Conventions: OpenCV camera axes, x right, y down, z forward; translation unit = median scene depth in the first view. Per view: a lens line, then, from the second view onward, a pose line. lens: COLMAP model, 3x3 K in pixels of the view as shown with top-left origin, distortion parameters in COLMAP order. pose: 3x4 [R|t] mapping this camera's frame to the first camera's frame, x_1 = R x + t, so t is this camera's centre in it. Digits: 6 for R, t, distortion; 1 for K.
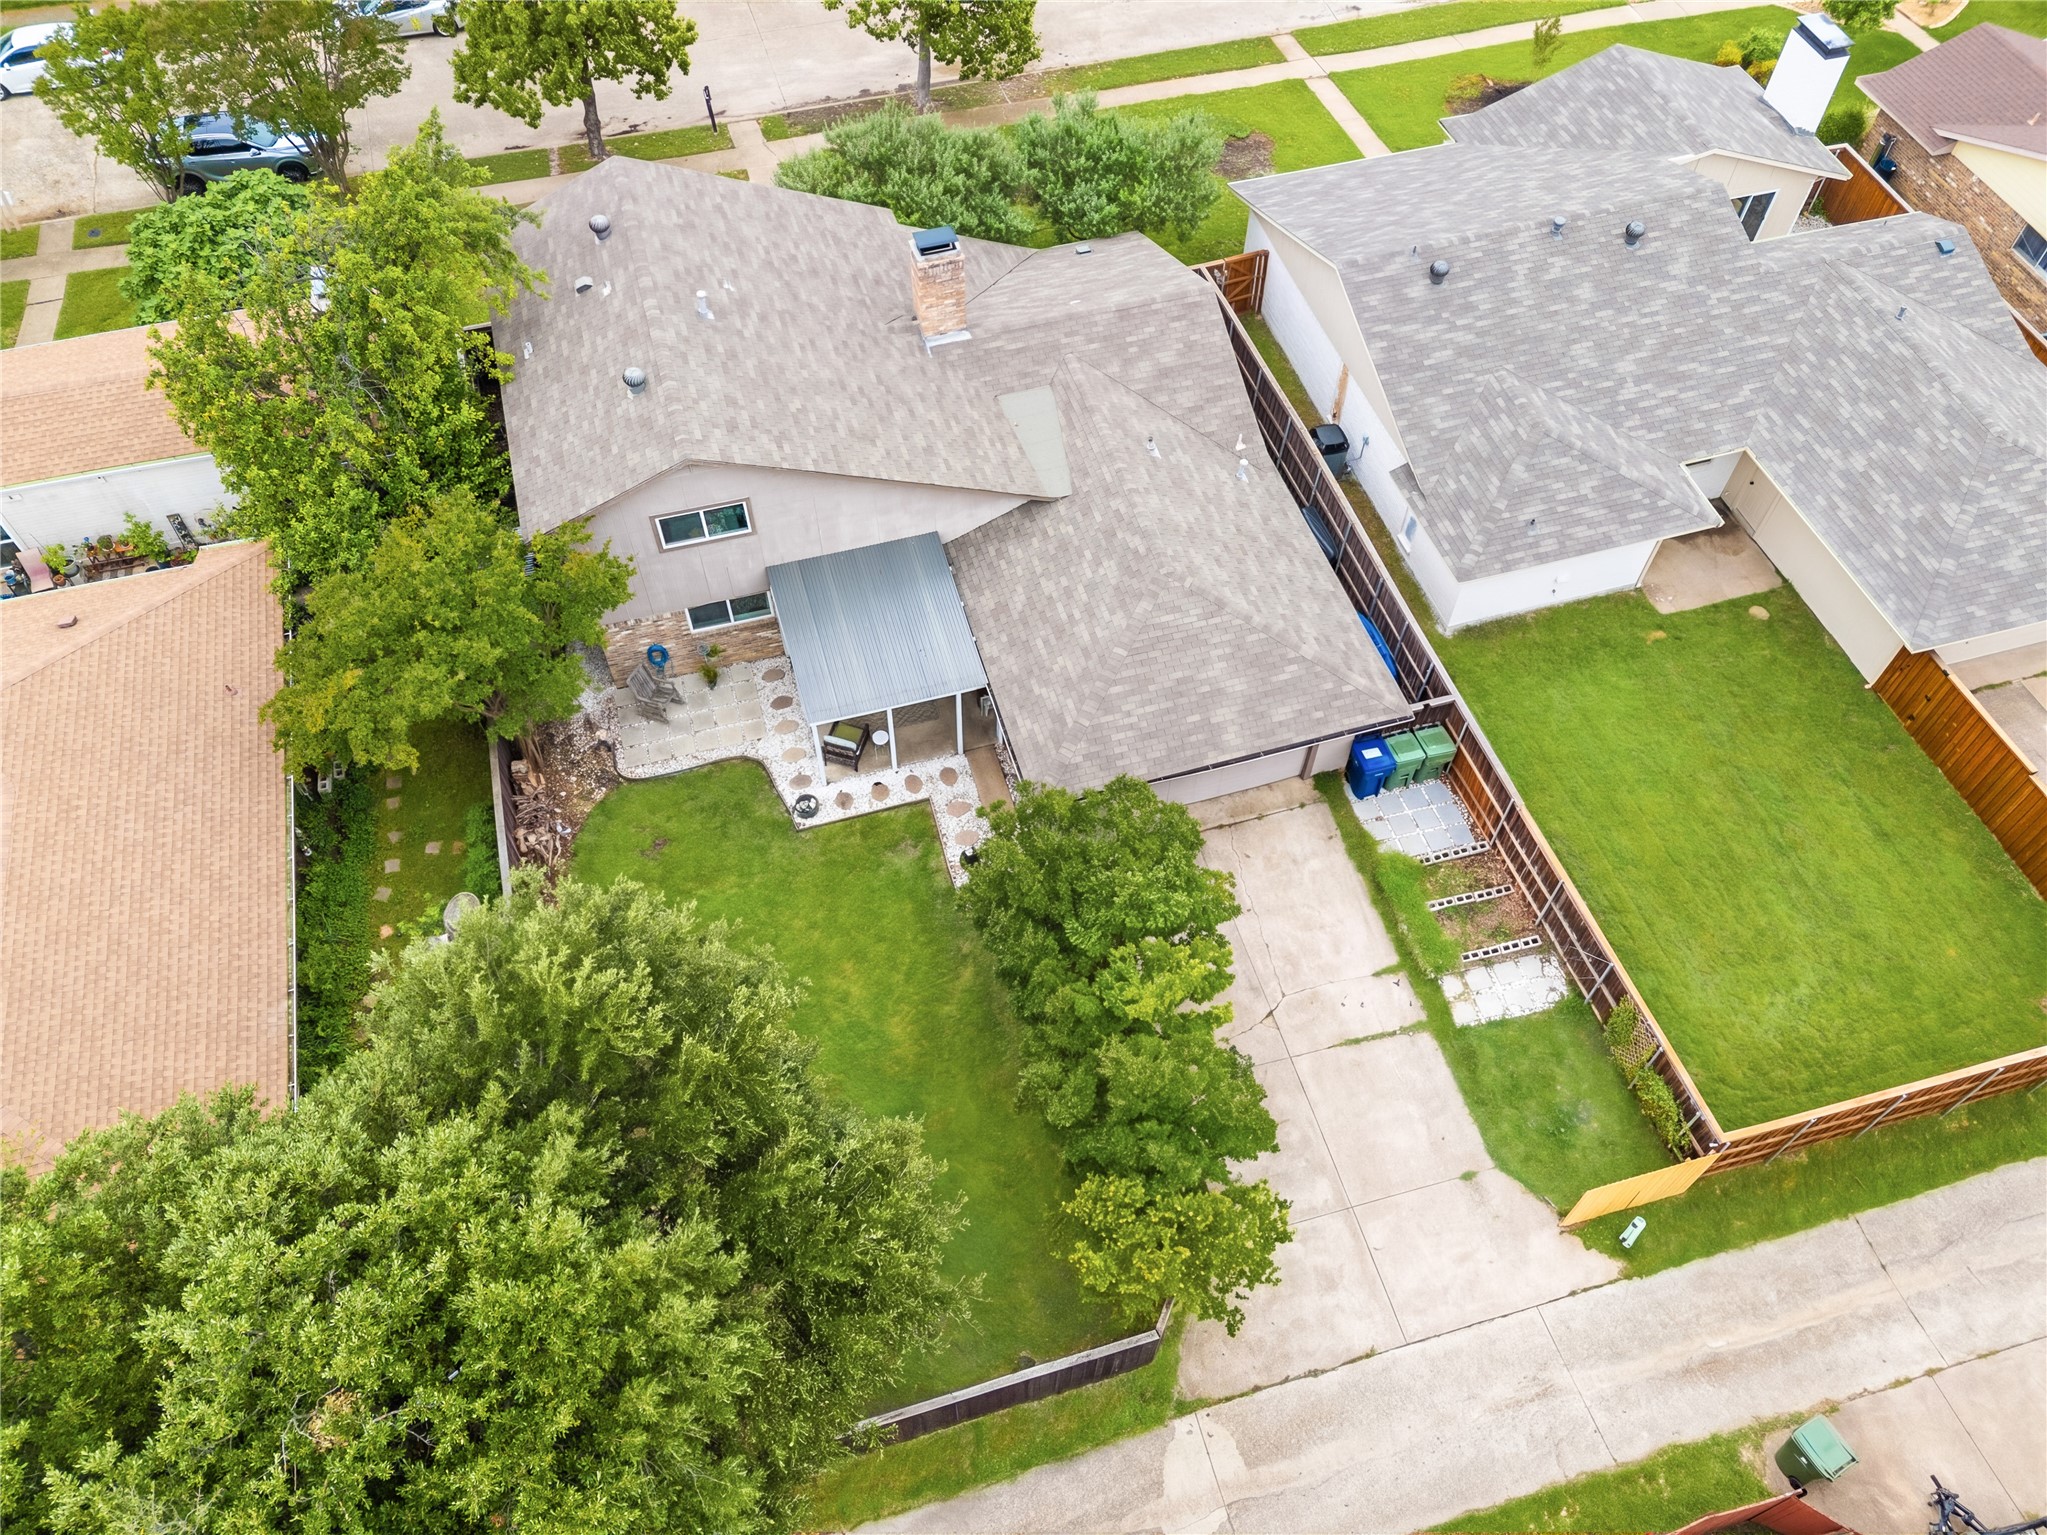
lens RADIAL K [[1497.7, 0, 1023.5], [0, 1497.7, 767.5], [0, 0, 1]] dist [0.058451, -0.068322]
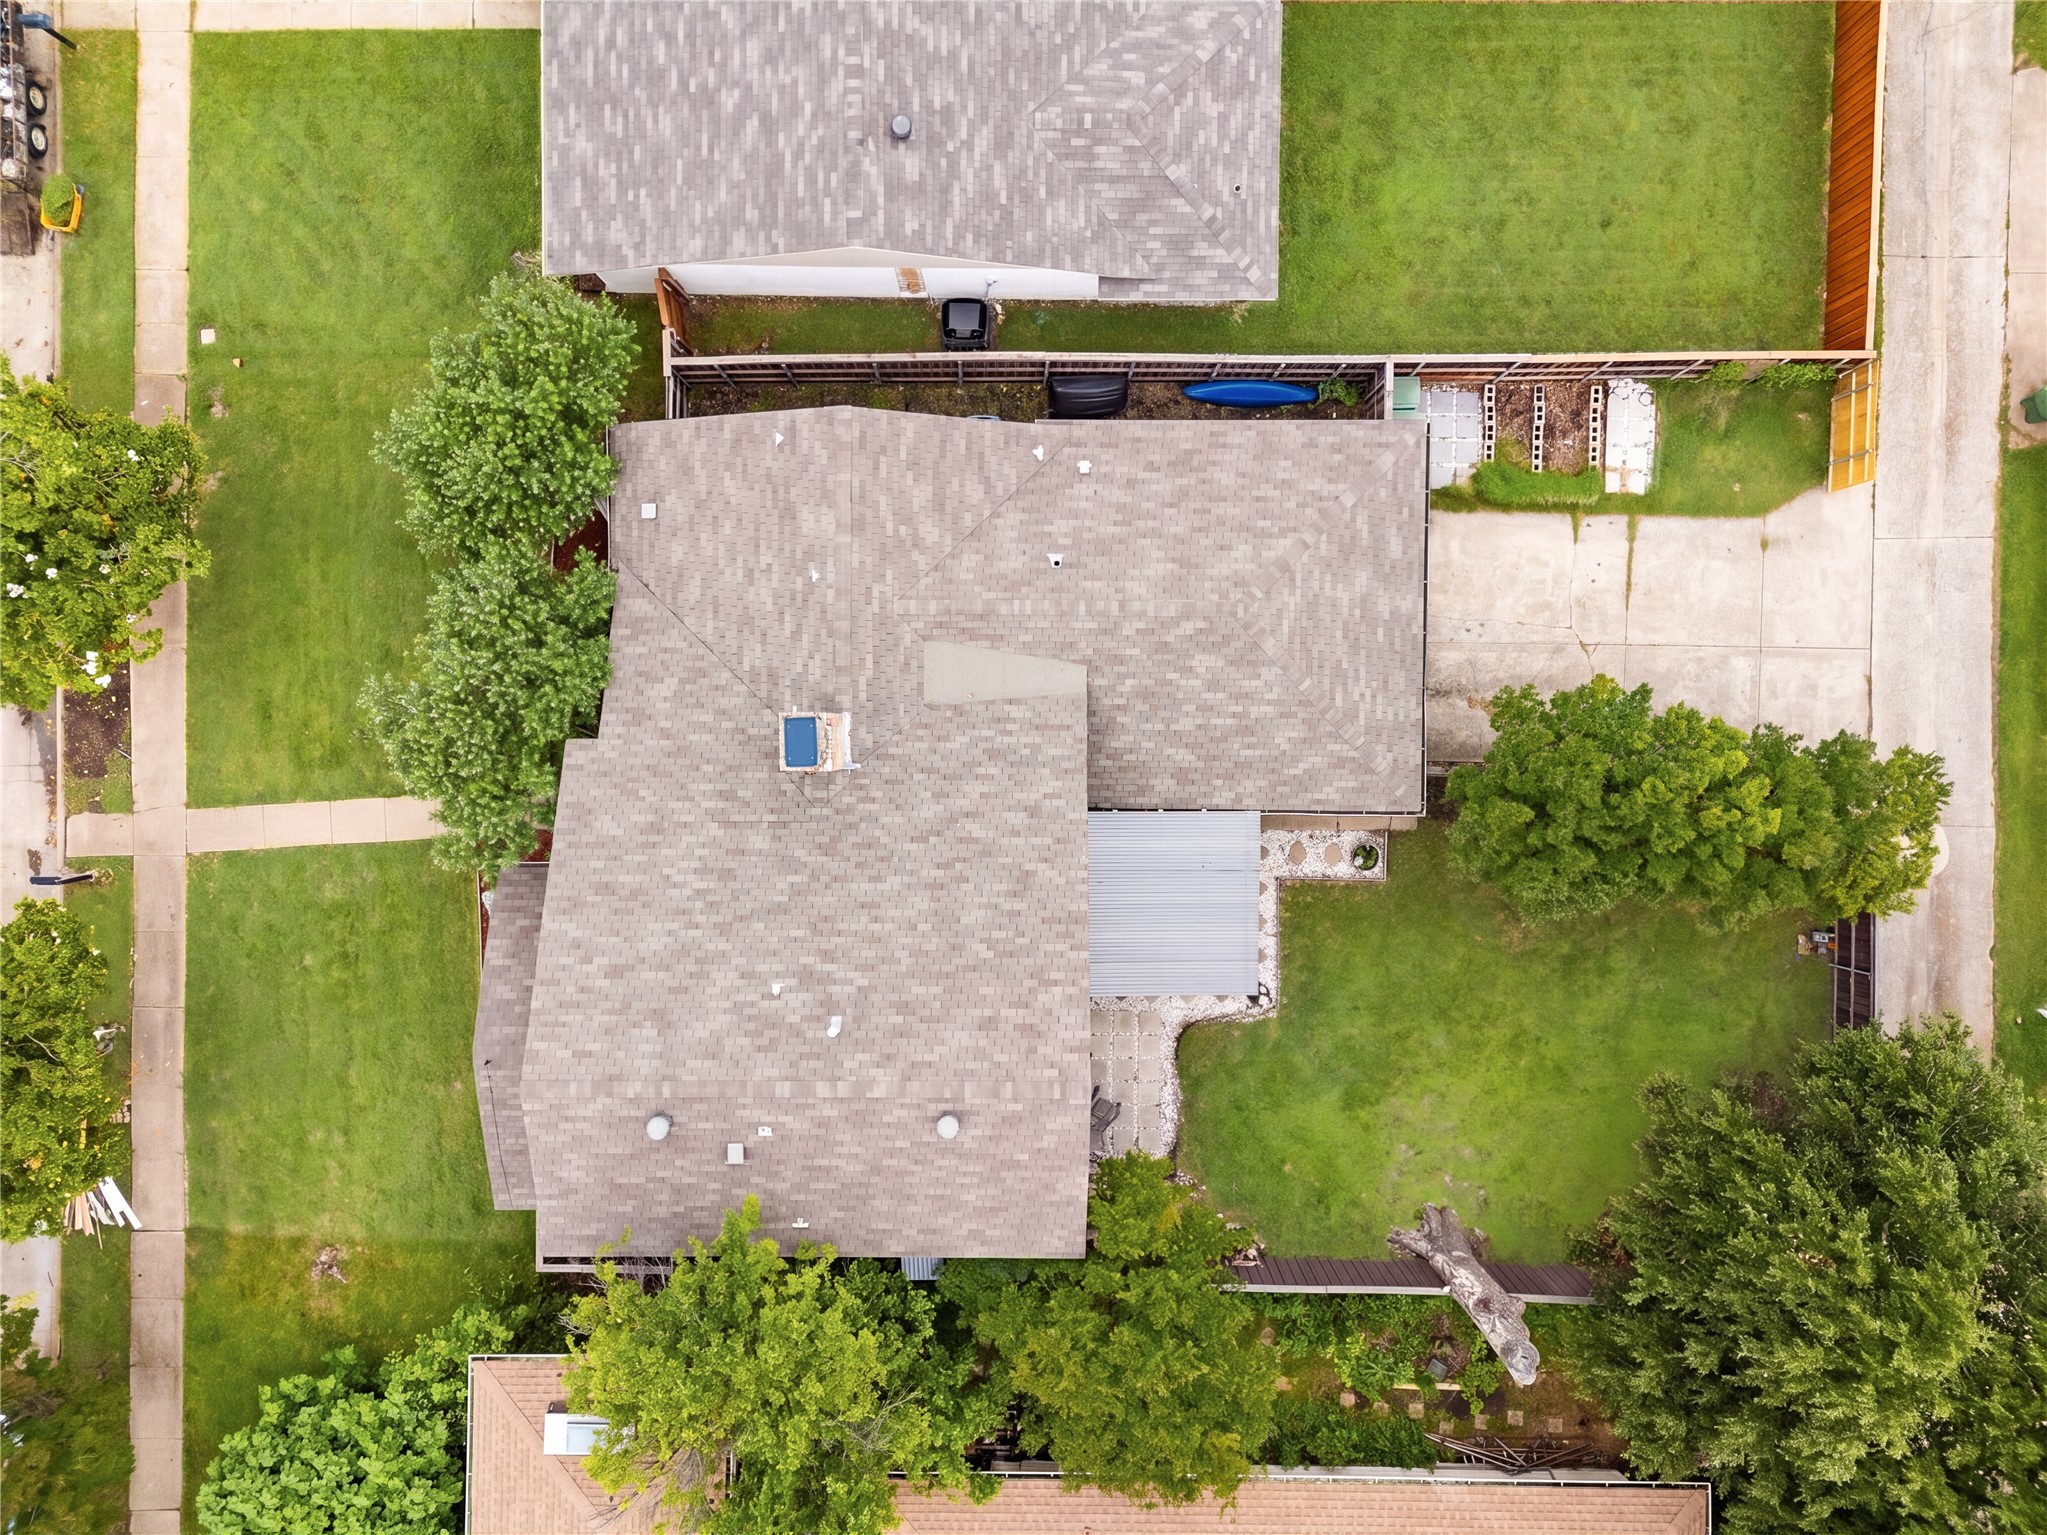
lens RADIAL K [[1497.7, 0, 1023.5], [0, 1497.7, 767.5], [0, 0, 1]] dist [0.058451, -0.068322]
pose [[0.285498, -0.958235, -0.016634, -0.025106], [0.780382, 0.222363, 0.584431, -0.802381], [-0.556323, -0.179835, 0.811273, 0.291055]]
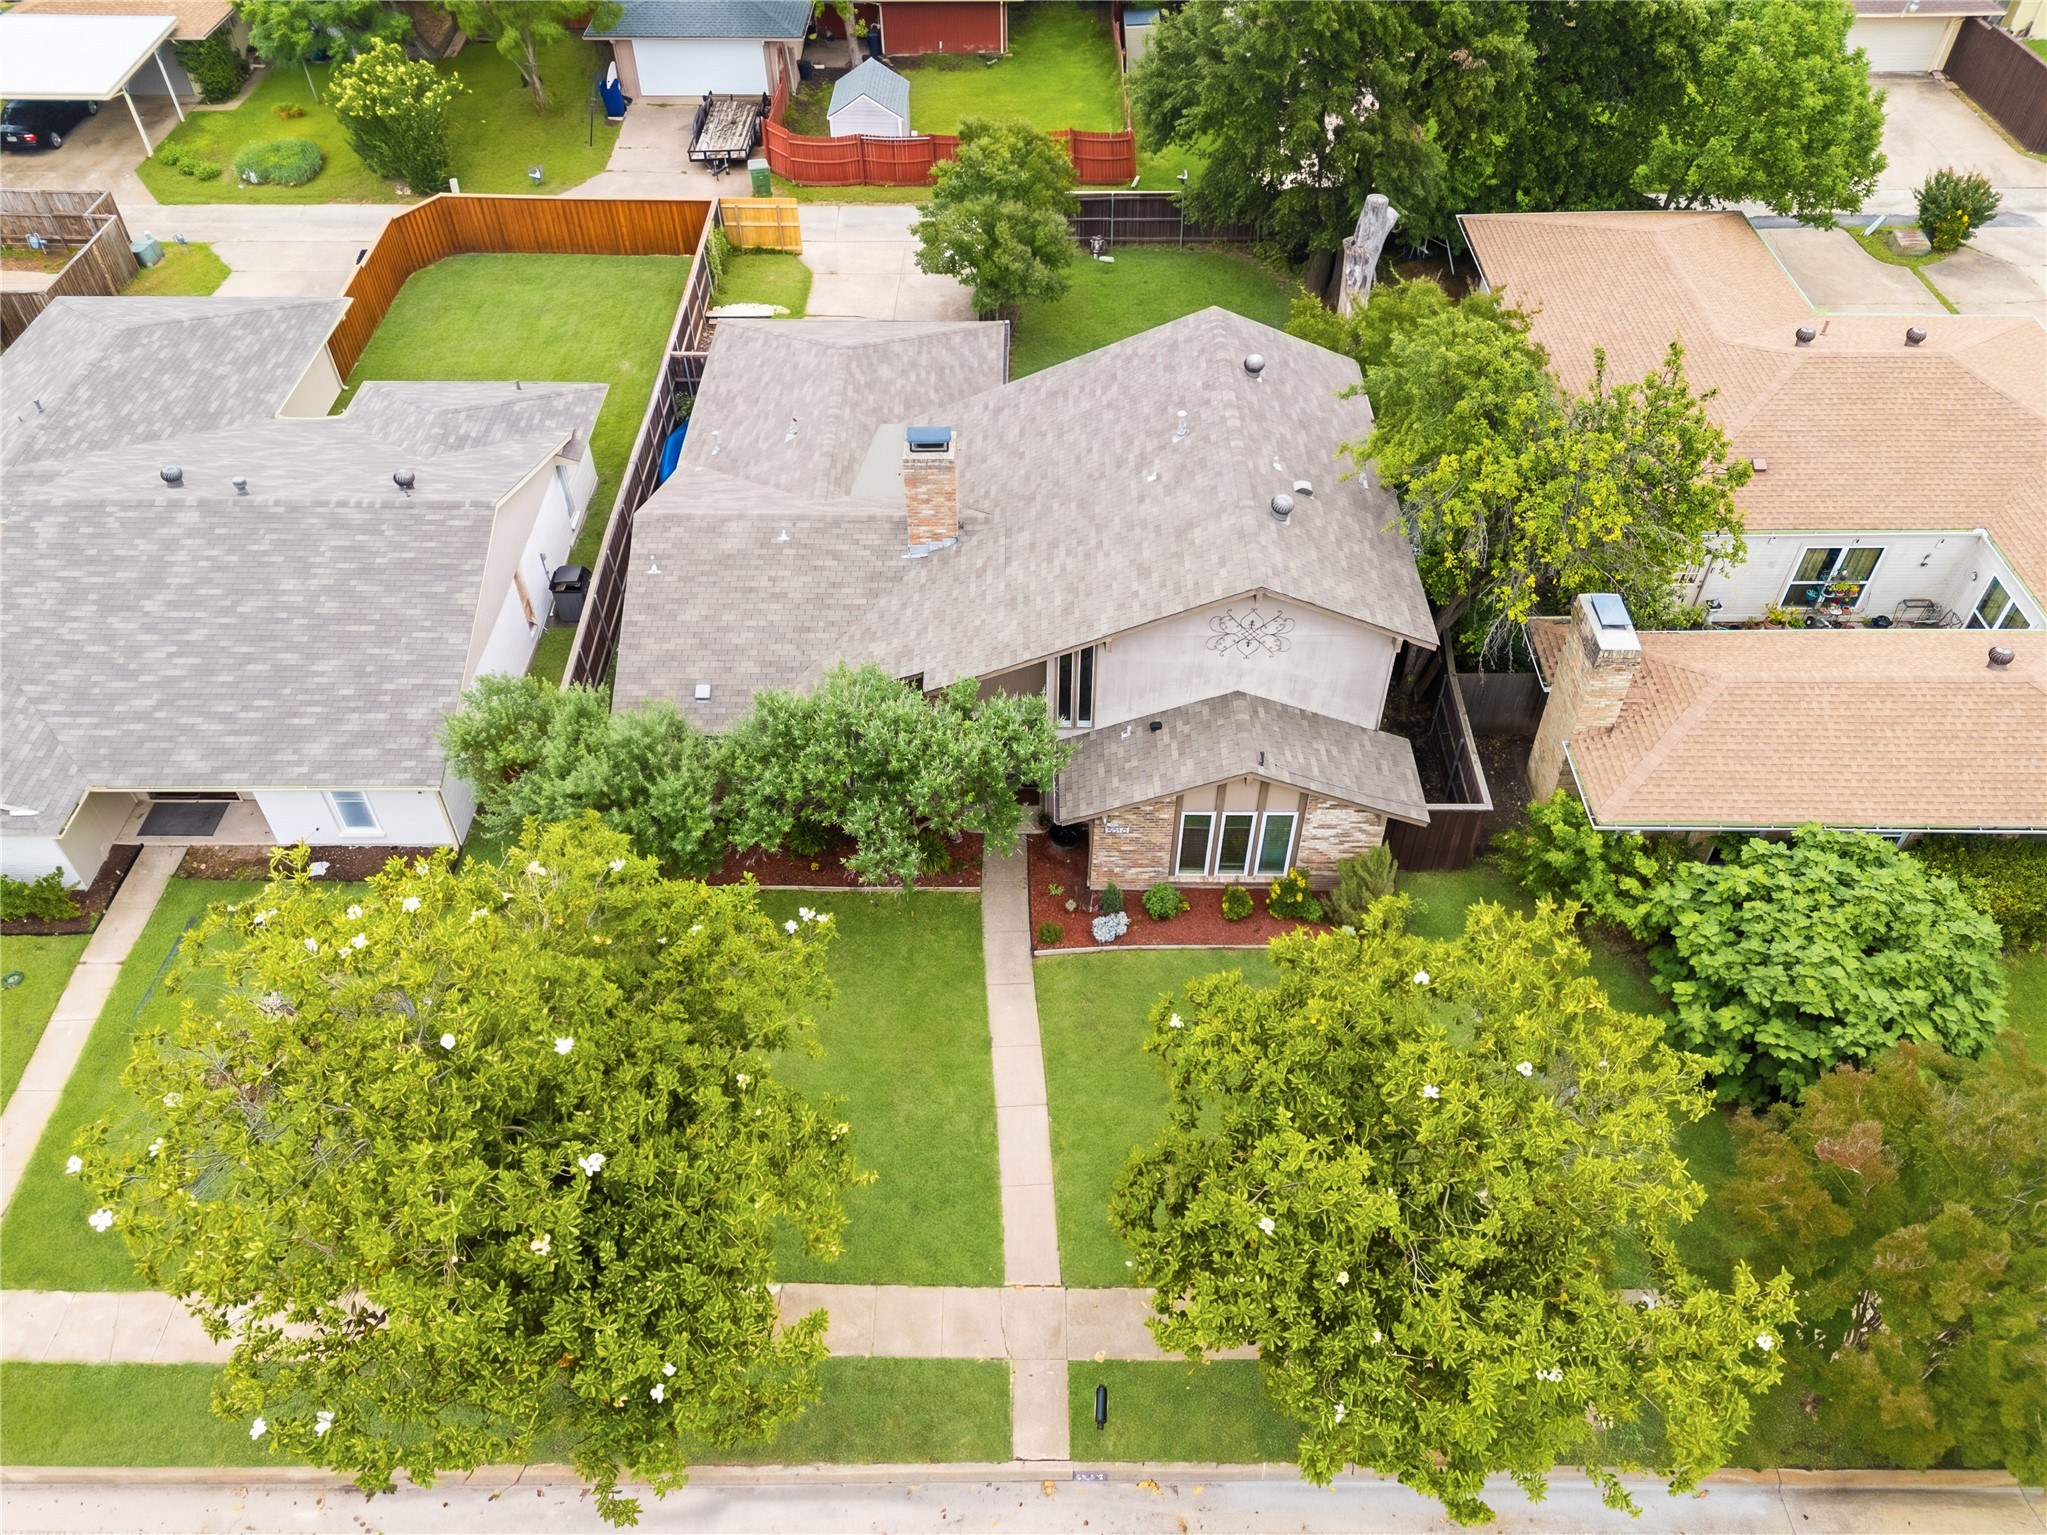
lens RADIAL K [[1497.7, 0, 1023.5], [0, 1497.7, 767.5], [0, 0, 1]] dist [0.058451, -0.068322]
pose [[-0.959327, -0.199245, 0.199981, -0.373388], [0.230630, -0.144659, 0.962228, -1.386033], [-0.162790, 0.969214, 0.184727, 1.113561]]
